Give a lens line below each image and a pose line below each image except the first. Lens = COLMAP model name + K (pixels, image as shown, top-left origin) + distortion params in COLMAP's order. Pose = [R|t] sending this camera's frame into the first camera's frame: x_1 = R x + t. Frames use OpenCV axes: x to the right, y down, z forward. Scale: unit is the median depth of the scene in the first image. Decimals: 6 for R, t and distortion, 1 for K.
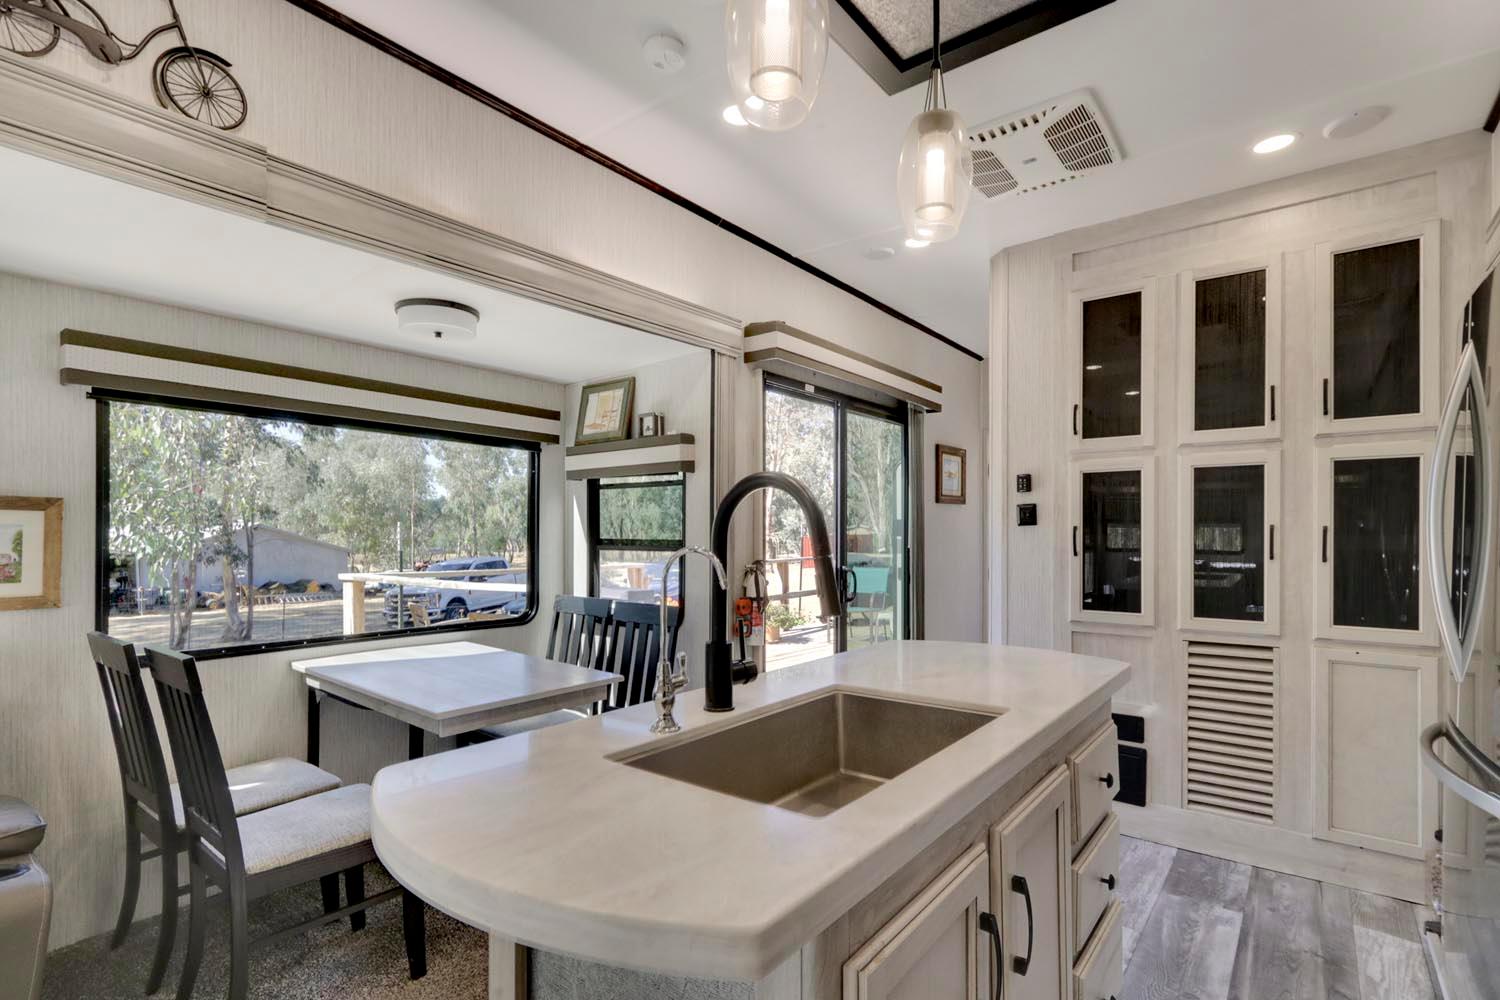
lens RADIAL K [[721.1, 0, 737.8], [0, 721.1, 538.3], [0, 0, 1]] dist [0.000417, 0.002160]
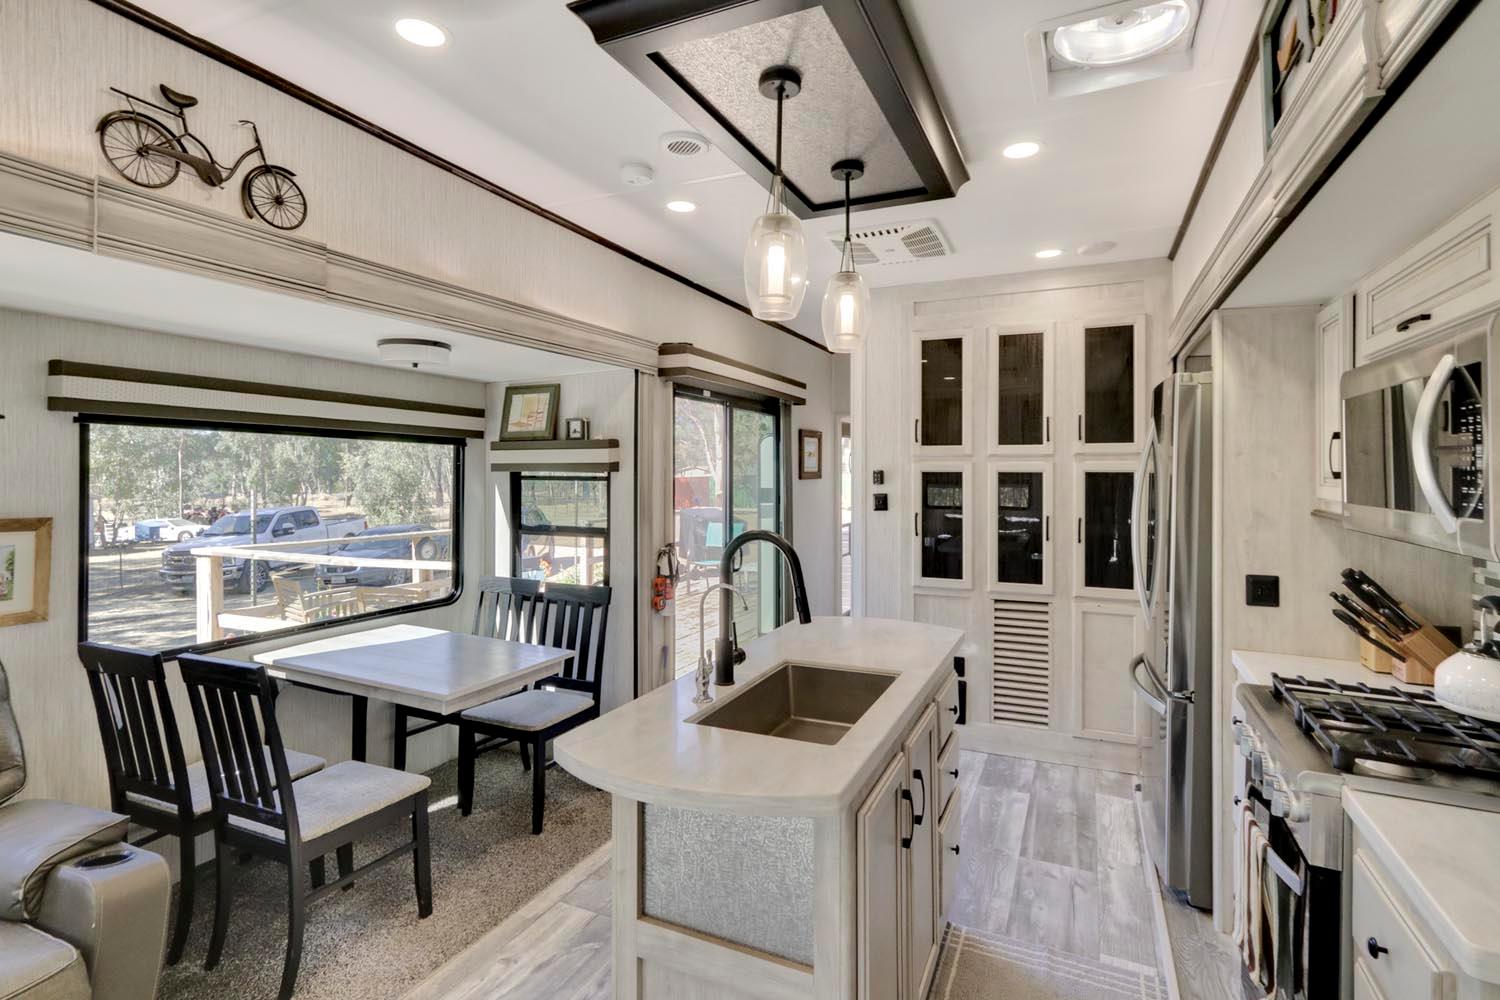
lens RADIAL K [[721.1, 0, 750.6], [0, 721.1, 484.9], [0, 0, 1]] dist [0.000417, 0.002160]
pose [[0.971280, -0.002781, 0.237923, -0.168602], [0.002101, 0.999993, 0.003112, -0.093157], [-0.237930, -0.002522, 0.971279, -0.244190]]
